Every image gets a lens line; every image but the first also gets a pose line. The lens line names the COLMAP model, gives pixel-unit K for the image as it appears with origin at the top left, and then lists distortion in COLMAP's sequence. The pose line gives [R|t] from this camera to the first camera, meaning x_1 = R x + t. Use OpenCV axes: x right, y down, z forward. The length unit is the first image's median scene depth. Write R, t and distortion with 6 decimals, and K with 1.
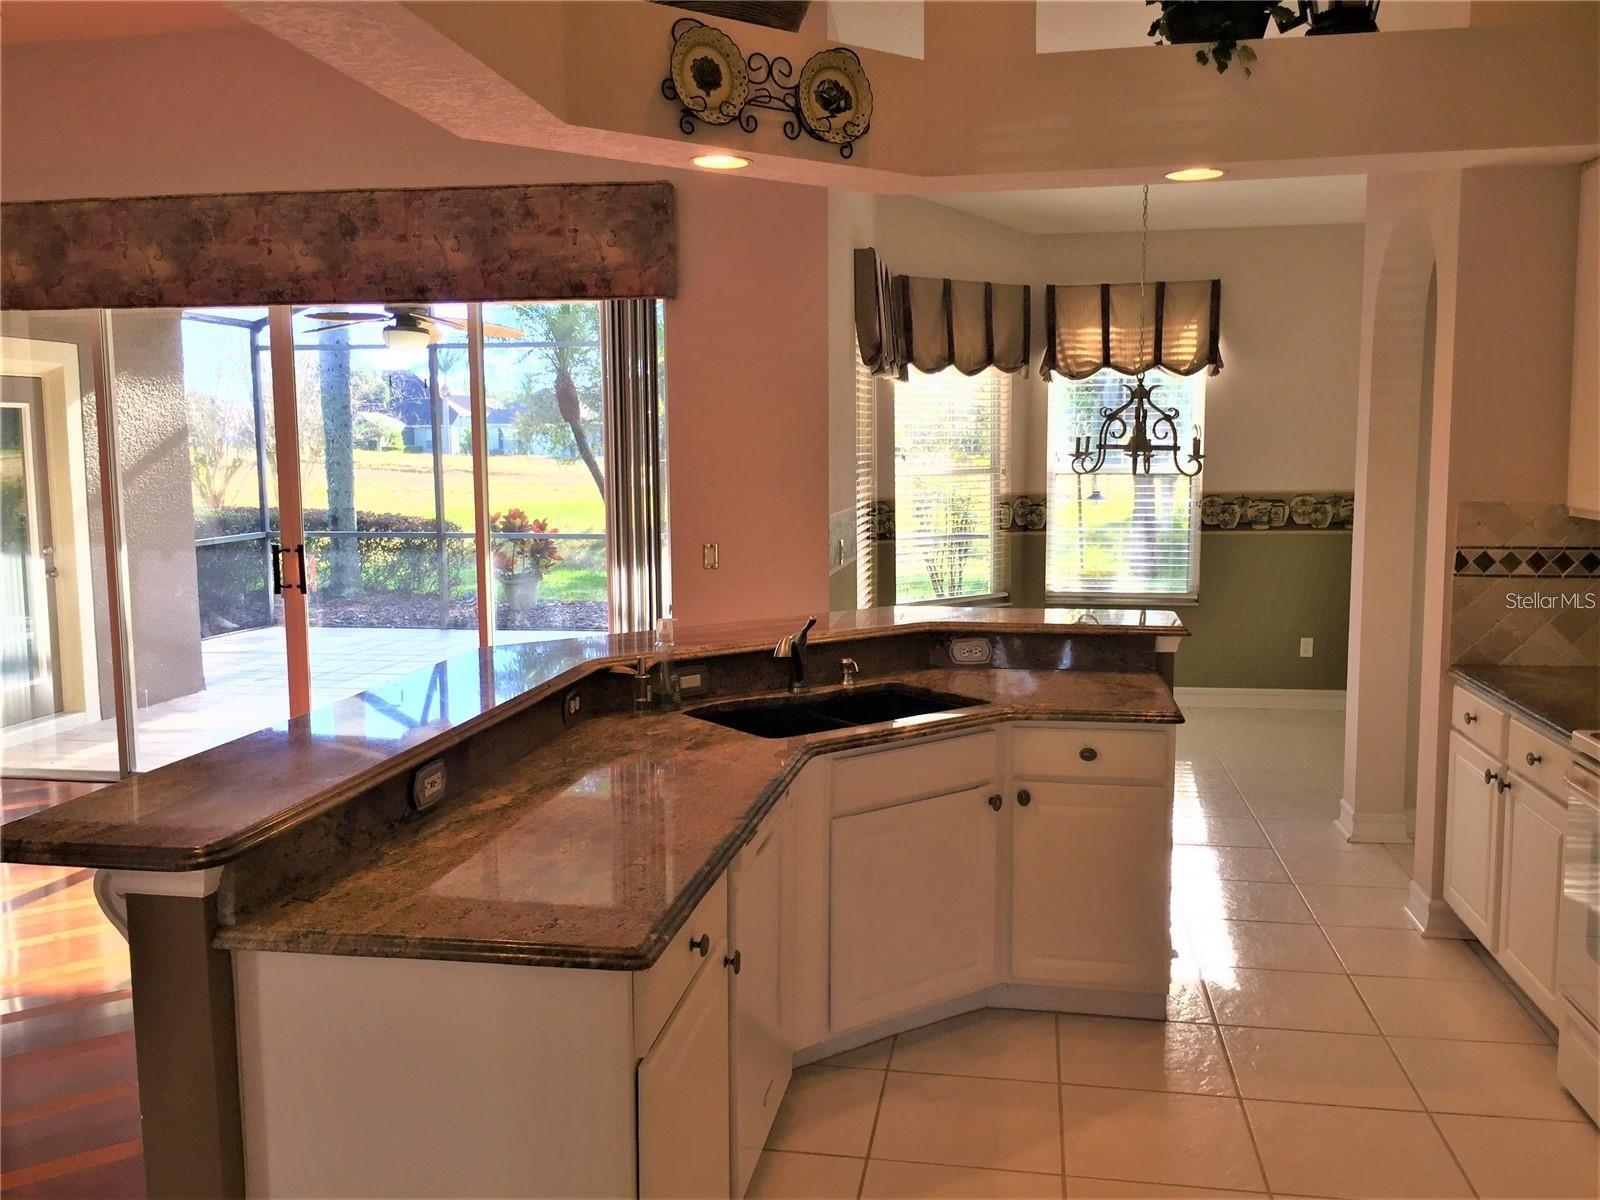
lens RADIAL K [[1391.3, 0, 800.0], [0, 1391.3, 600.0], [0, 0, 1]] dist [0.100749, -0.159338]
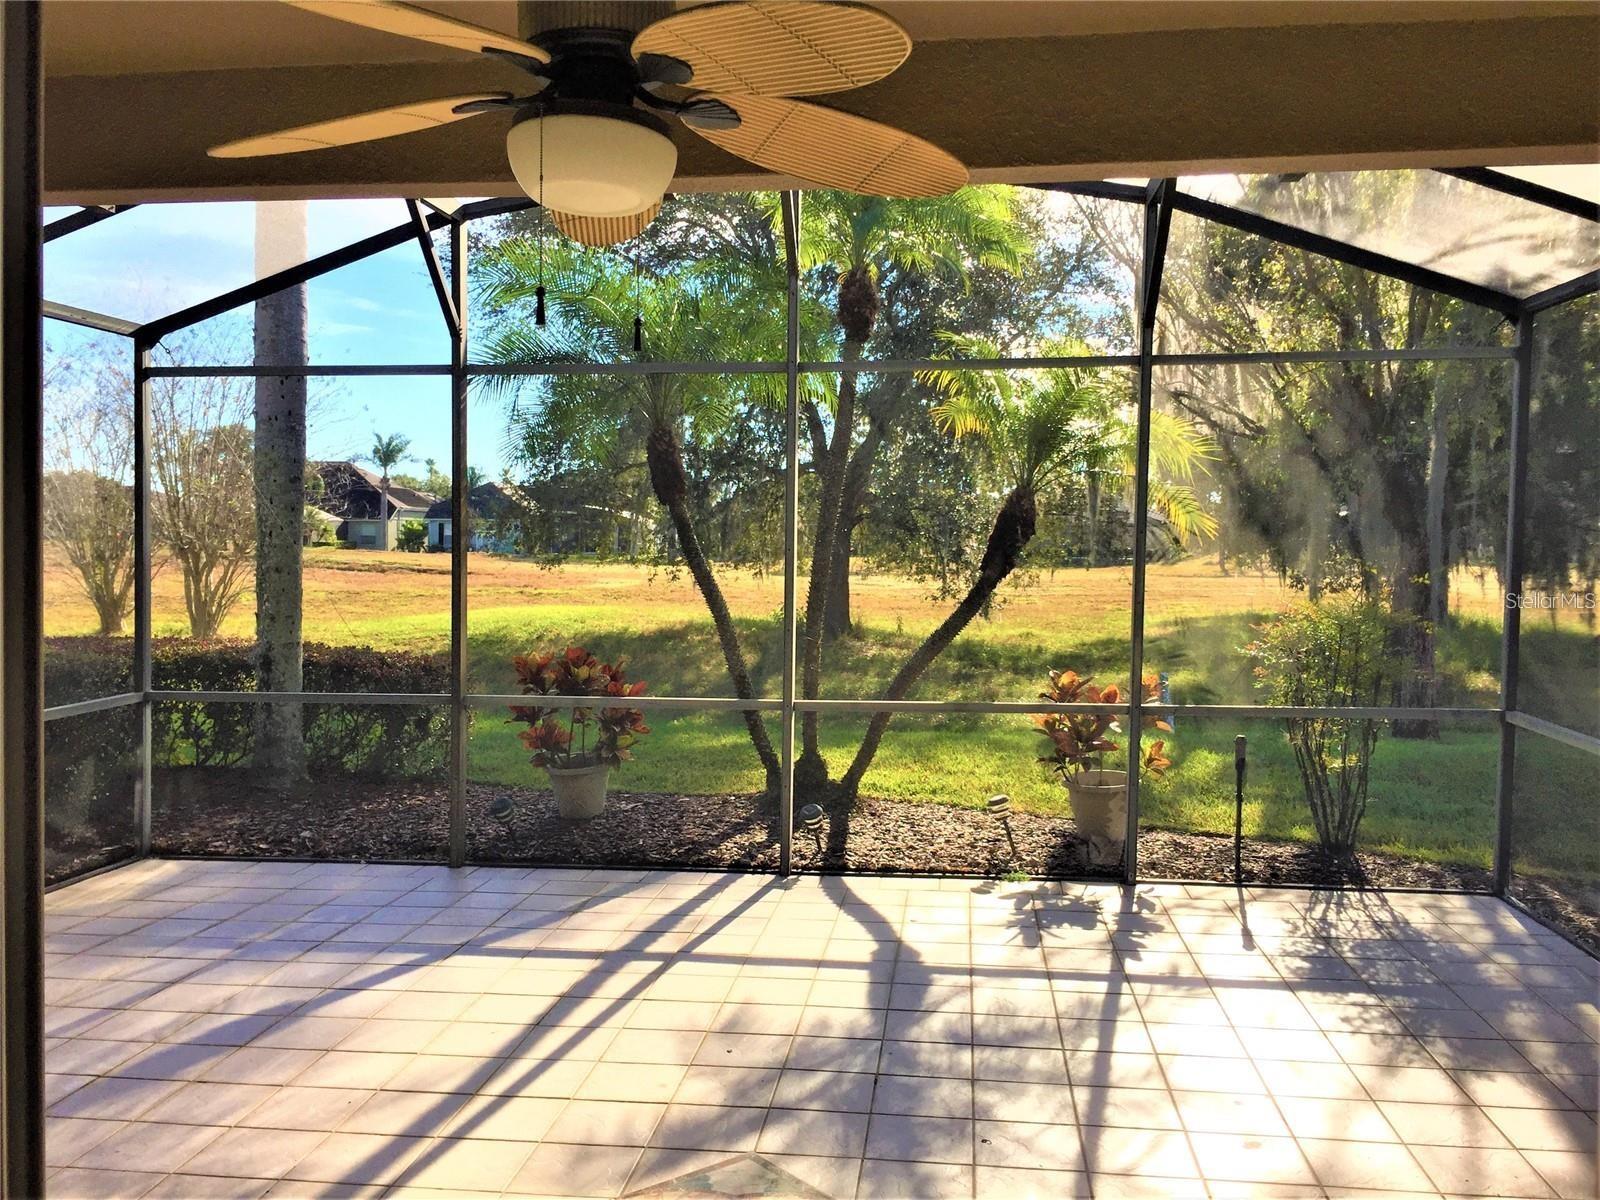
lens RADIAL K [[1391.3, 0, 800.0], [0, 1391.3, 600.0], [0, 0, 1]] dist [0.100749, -0.159338]
pose [[0.998891, 0.013517, 0.045103, -0.130484], [-0.010235, 0.997336, -0.072218, -0.042193], [-0.045959, 0.071676, 0.996369, 0.387046]]
